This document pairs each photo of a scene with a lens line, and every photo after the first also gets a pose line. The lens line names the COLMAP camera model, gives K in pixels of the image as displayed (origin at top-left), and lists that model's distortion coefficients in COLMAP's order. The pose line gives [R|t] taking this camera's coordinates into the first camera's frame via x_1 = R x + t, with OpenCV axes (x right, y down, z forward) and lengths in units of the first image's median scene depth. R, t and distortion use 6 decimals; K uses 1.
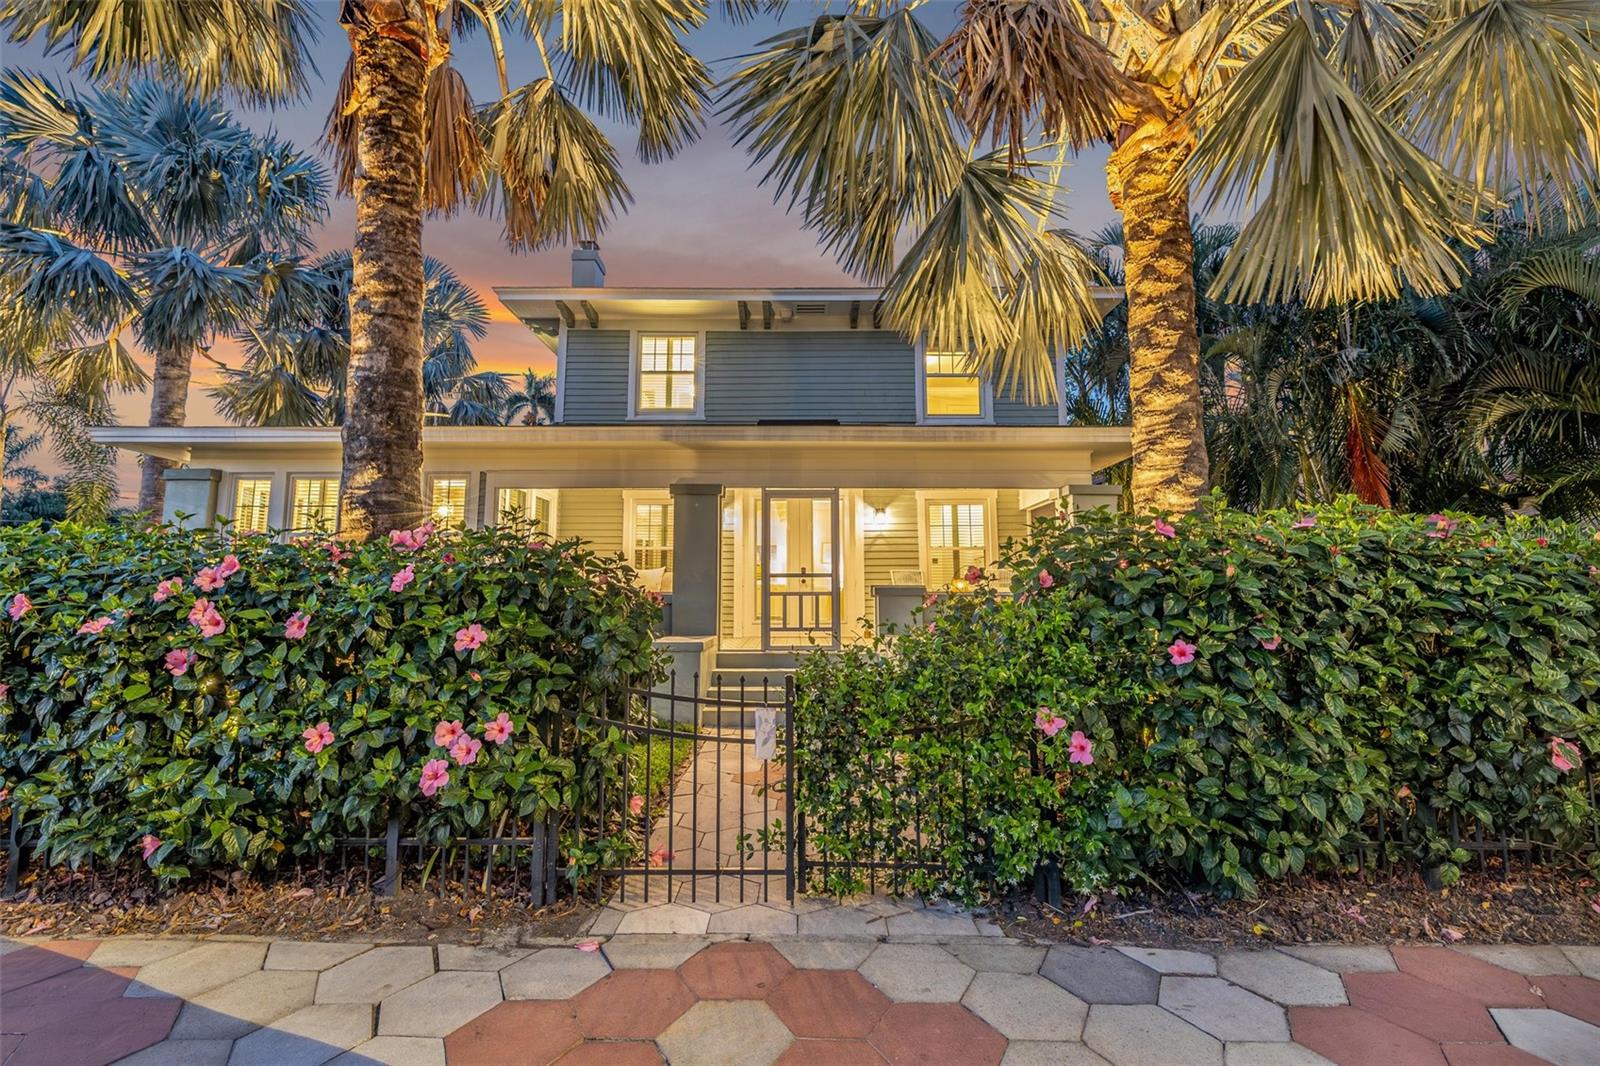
lens RADIAL K [[705.2, 0, 796.7], [0, 705.2, 508.2], [0, 0, 1]] dist [0.000434, -0.000017]
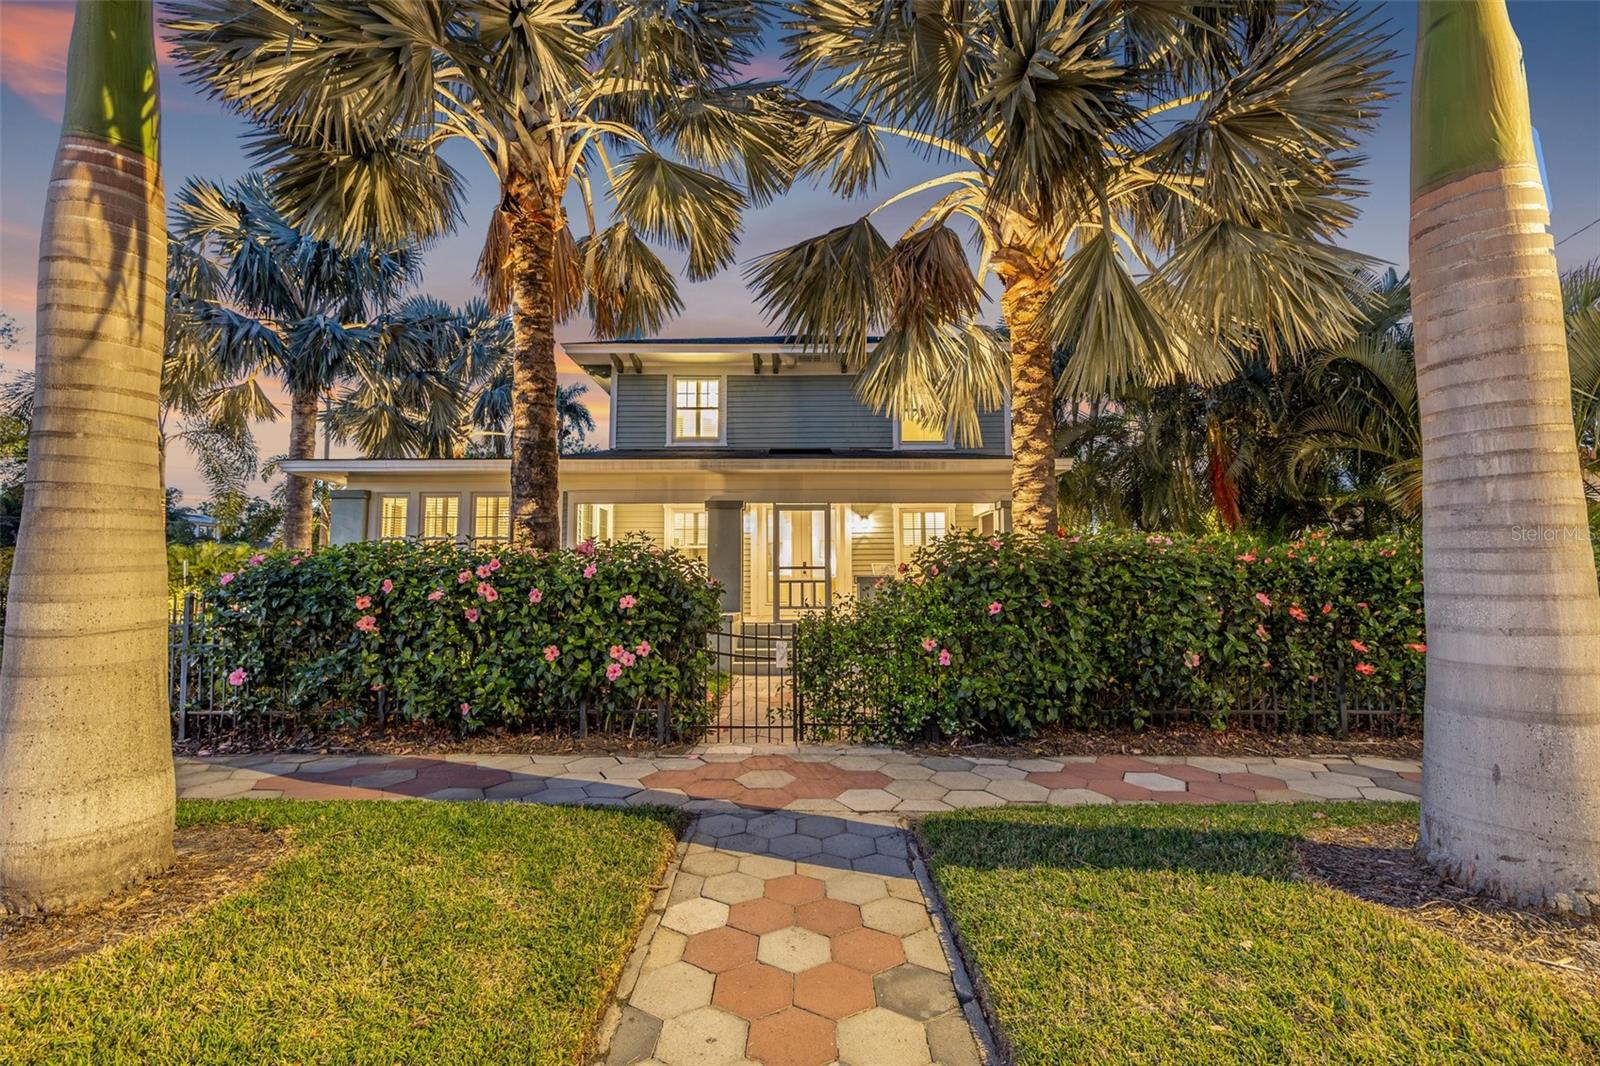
lens RADIAL K [[672.0, 0, 800.0], [0, 672.0, 533.0], [0, 0, 1]] dist [0.000573, 0.000029]
pose [[0.999998, -0.002093, -0.000059, 0.003182], [0.002094, 0.998992, 0.044830, -0.052773], [-0.000035, -0.044830, 0.998995, -0.512196]]
